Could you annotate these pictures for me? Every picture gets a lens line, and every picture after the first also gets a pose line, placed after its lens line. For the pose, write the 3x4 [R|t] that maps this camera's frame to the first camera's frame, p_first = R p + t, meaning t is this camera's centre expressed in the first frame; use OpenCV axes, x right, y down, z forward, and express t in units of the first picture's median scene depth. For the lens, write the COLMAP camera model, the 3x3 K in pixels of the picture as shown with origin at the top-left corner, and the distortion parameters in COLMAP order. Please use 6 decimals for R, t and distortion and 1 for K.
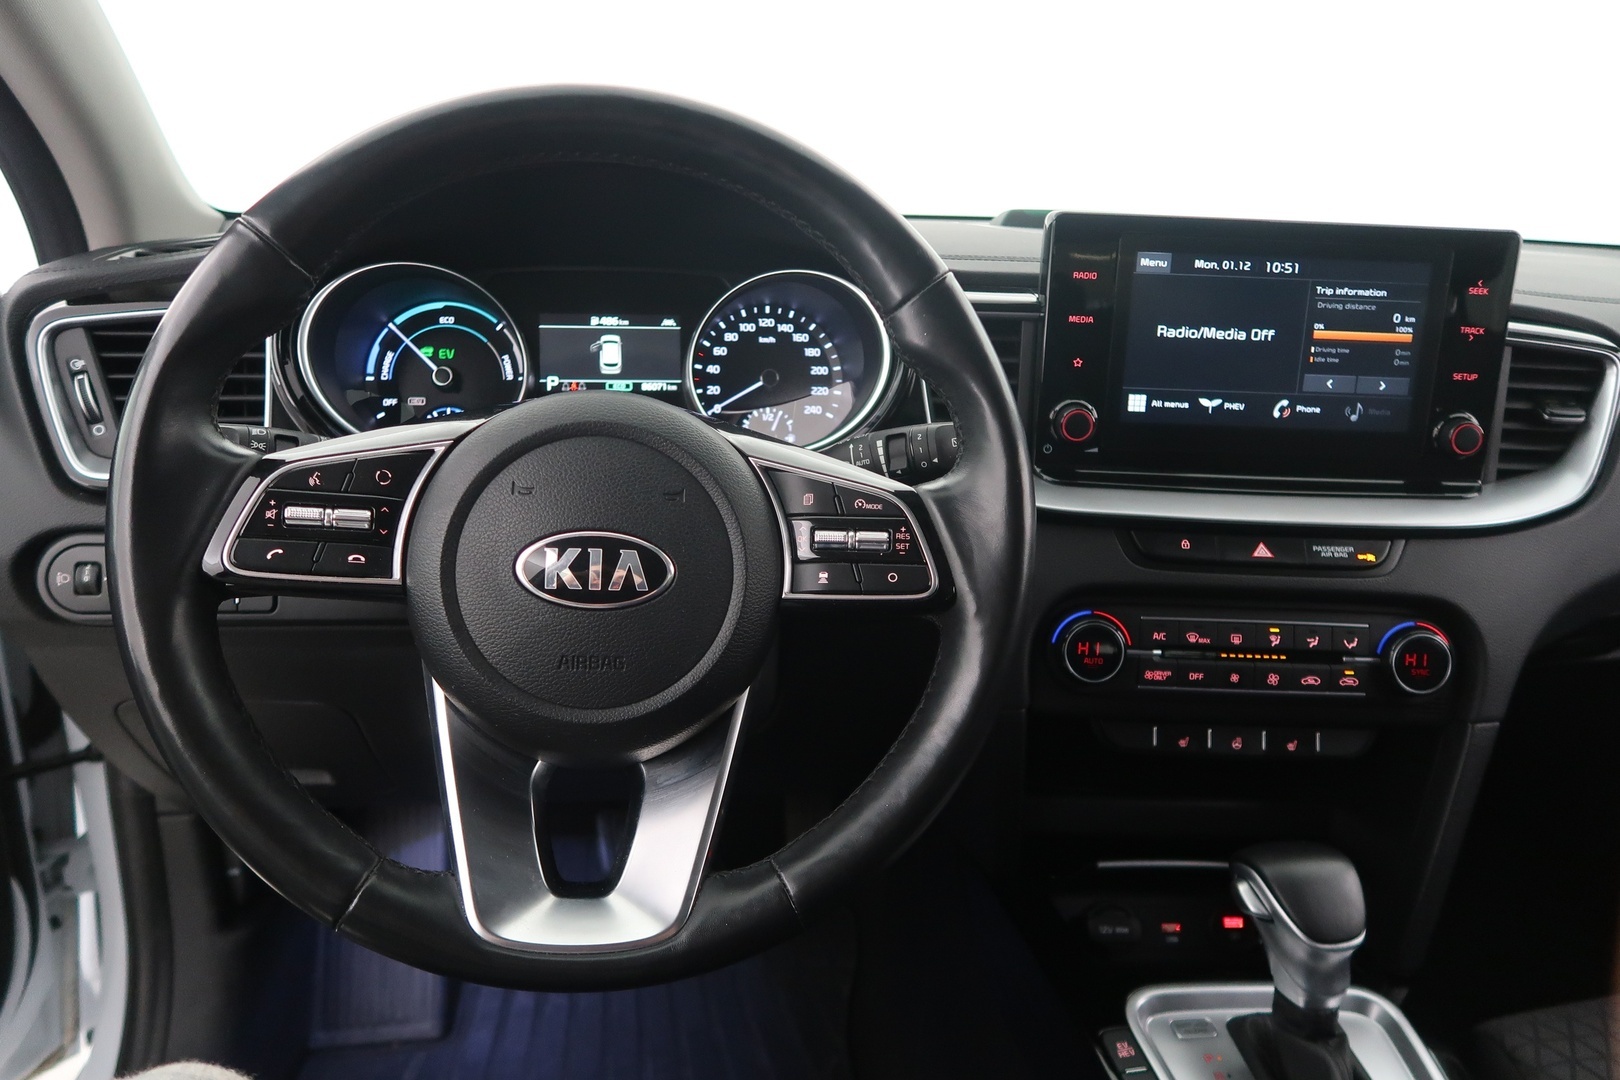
lens RADIAL K [[1127.6, 0, 810.0], [0, 1127.6, 540.0], [0, 0, 1]] dist [-0.008337, 0.003352]
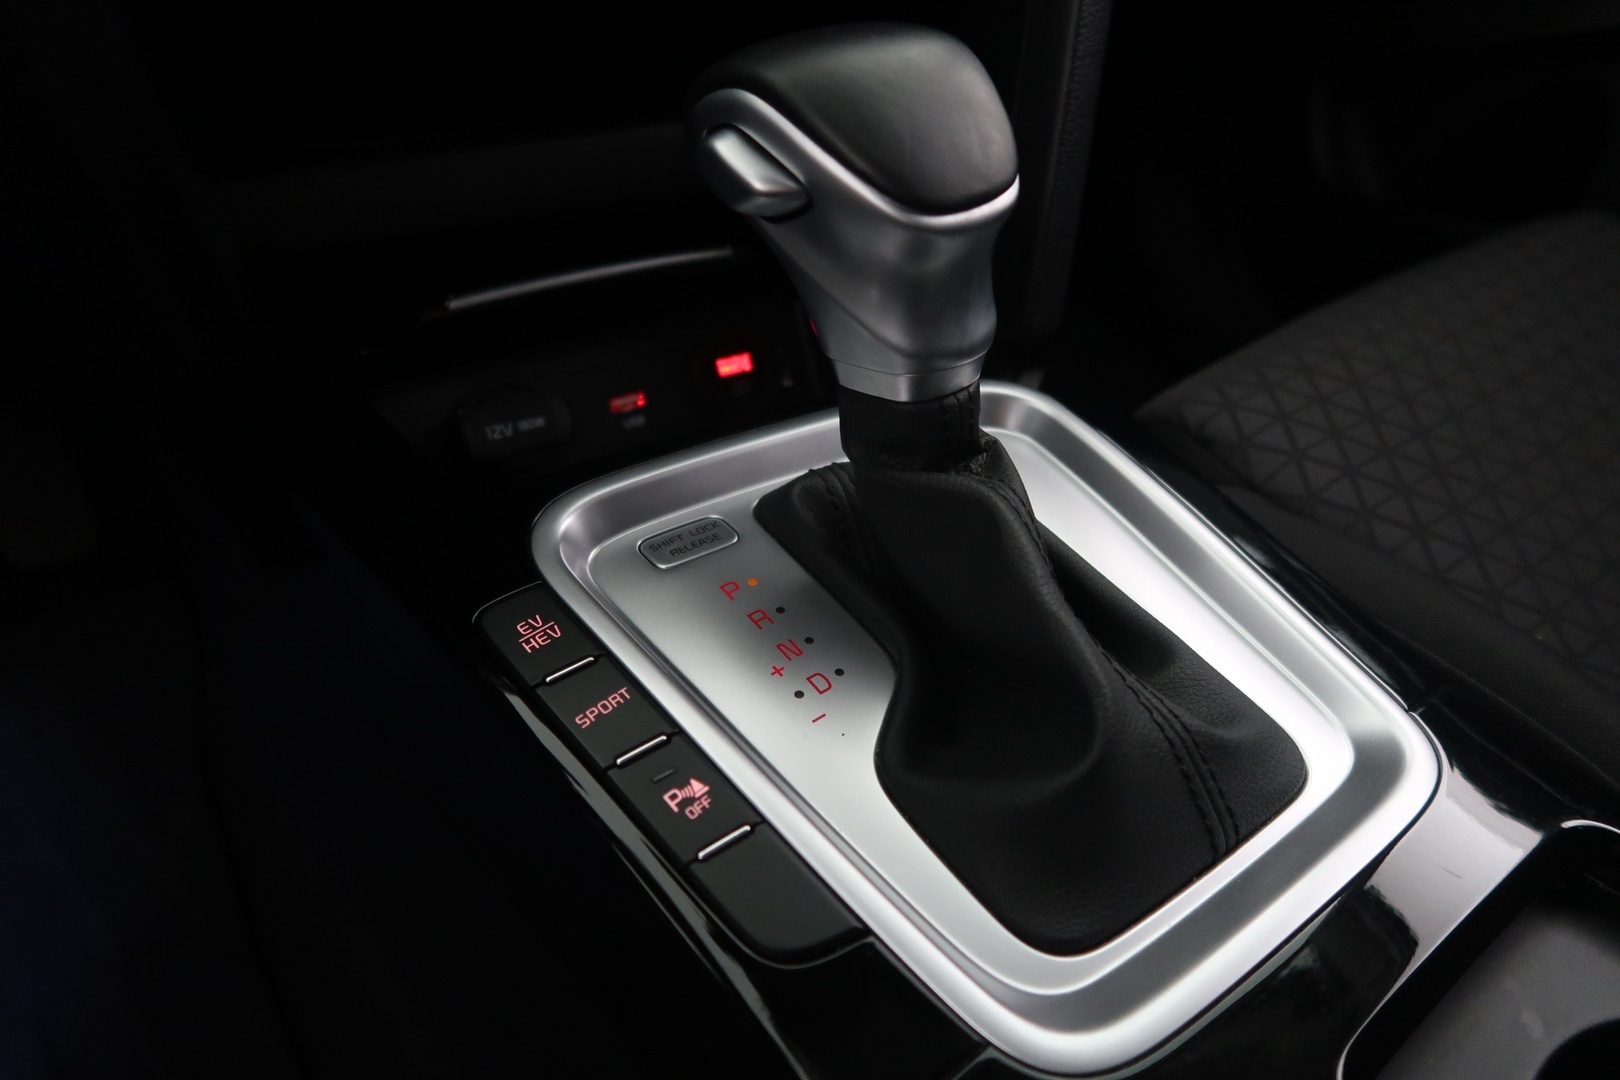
lens RADIAL K [[1127.6, 0, 810.0], [0, 1127.6, 540.0], [0, 0, 1]] dist [-0.008337, 0.003352]
pose [[0.880580, -0.289243, 0.375391, 0.225498], [0.165783, 0.930100, 0.327764, 0.308120], [-0.443955, -0.226389, 0.866979, 0.618626]]
